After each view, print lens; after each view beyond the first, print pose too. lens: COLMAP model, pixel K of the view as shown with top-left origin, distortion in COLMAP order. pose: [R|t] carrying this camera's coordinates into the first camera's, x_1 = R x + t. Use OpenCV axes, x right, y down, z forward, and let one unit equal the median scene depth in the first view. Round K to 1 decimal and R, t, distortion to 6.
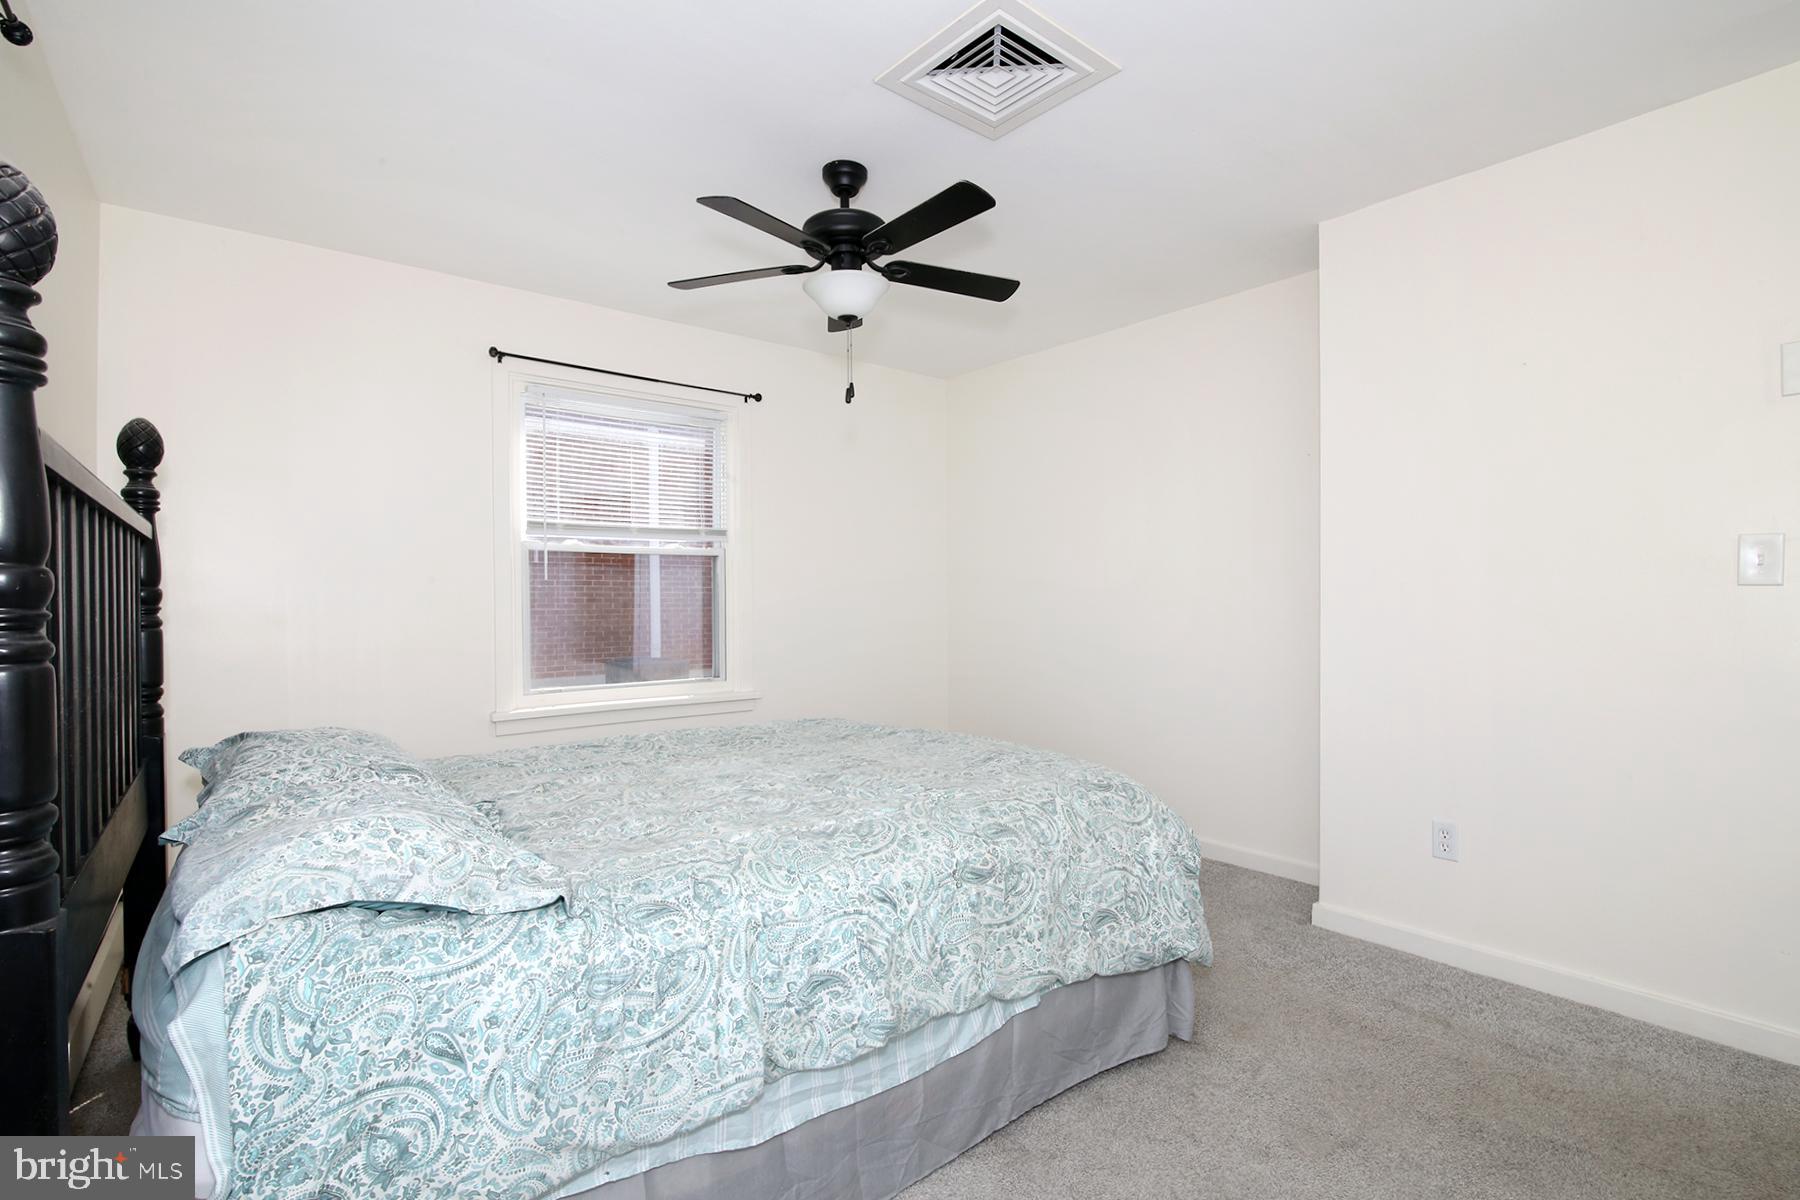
lens RADIAL K [[821.9, 0, 895.4], [0, 821.9, 604.5], [0, 0, 1]] dist [-0.002249, -0.000271]
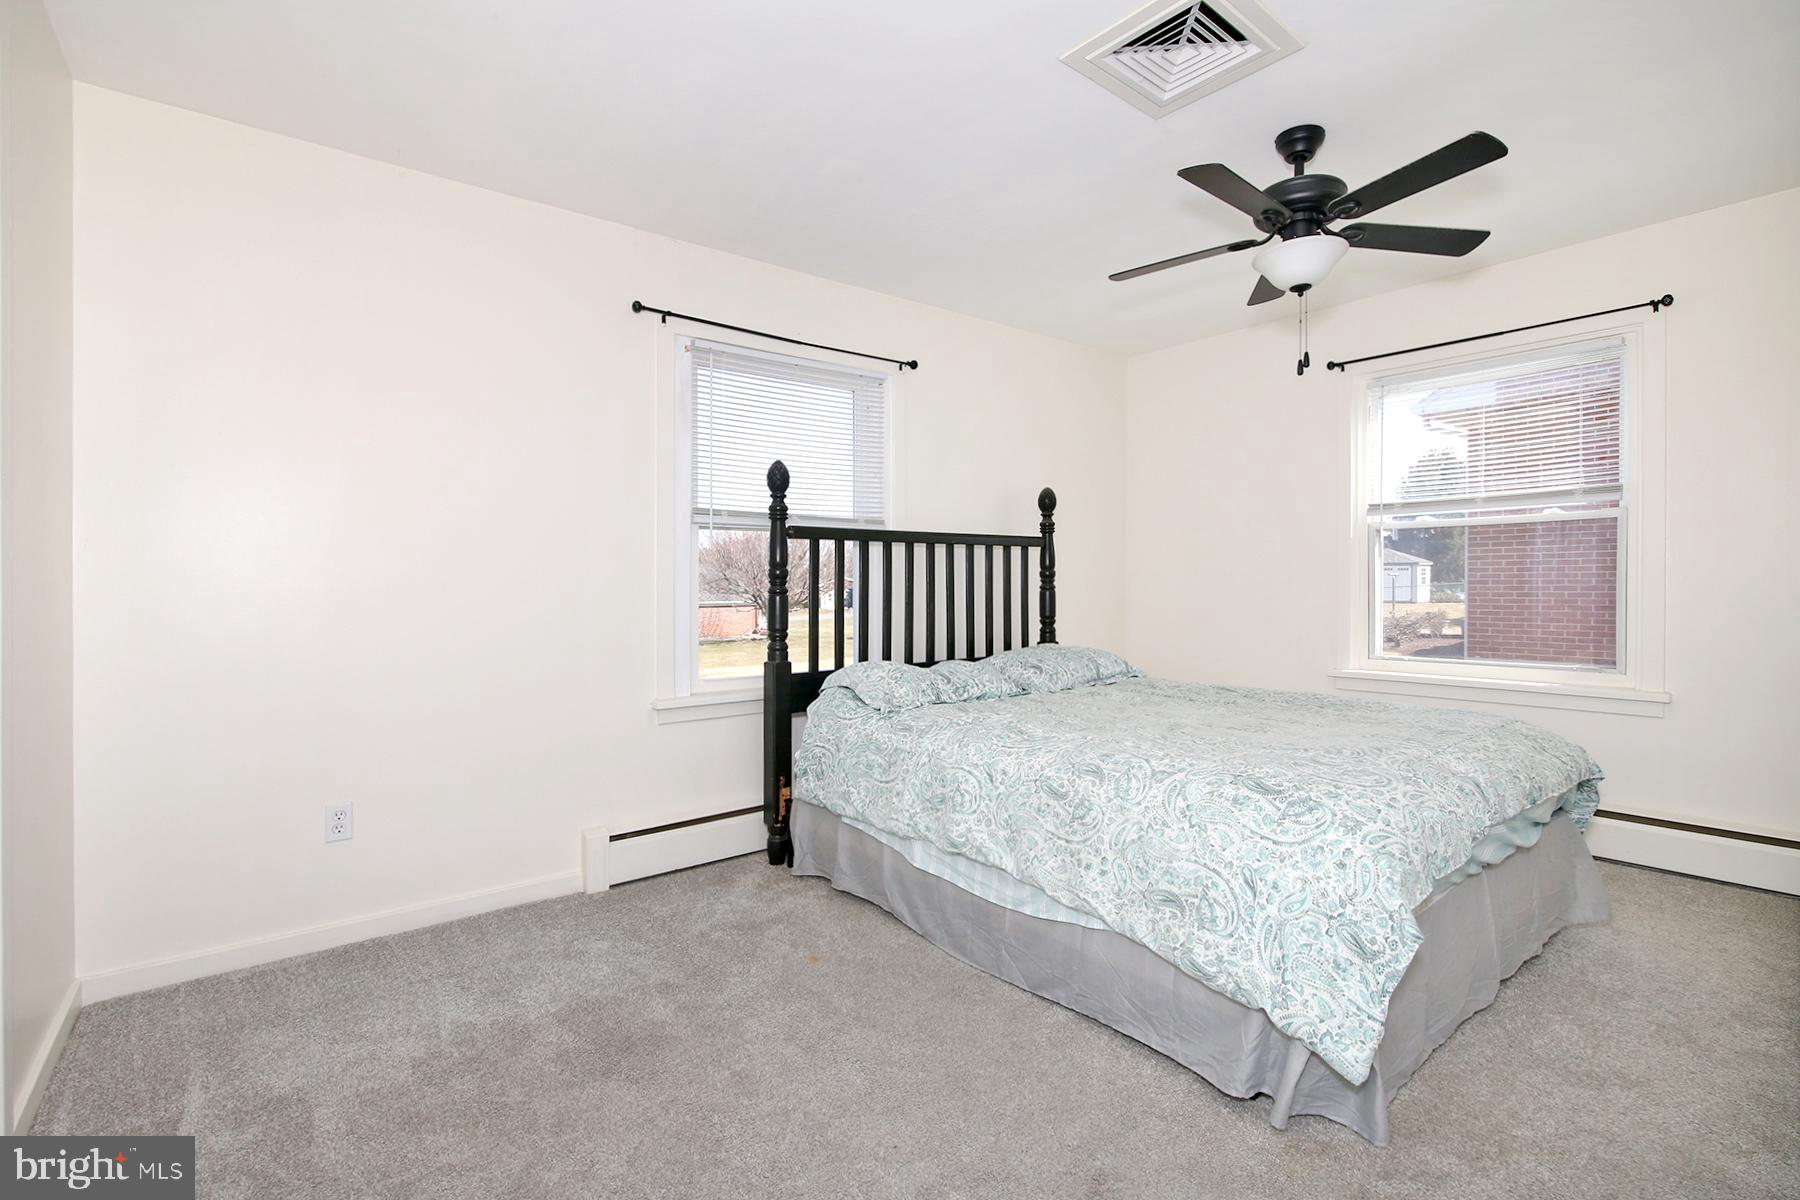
lens RADIAL K [[848.2, 0, 895.7], [0, 848.2, 592.6], [0, 0, 1]] dist [0.000801, 0.000184]
pose [[0.005239, 0.012888, -0.999903, 1.183693], [-0.004020, 0.999909, 0.012867, 0.006220], [0.999978, 0.003953, 0.005290, 0.634713]]
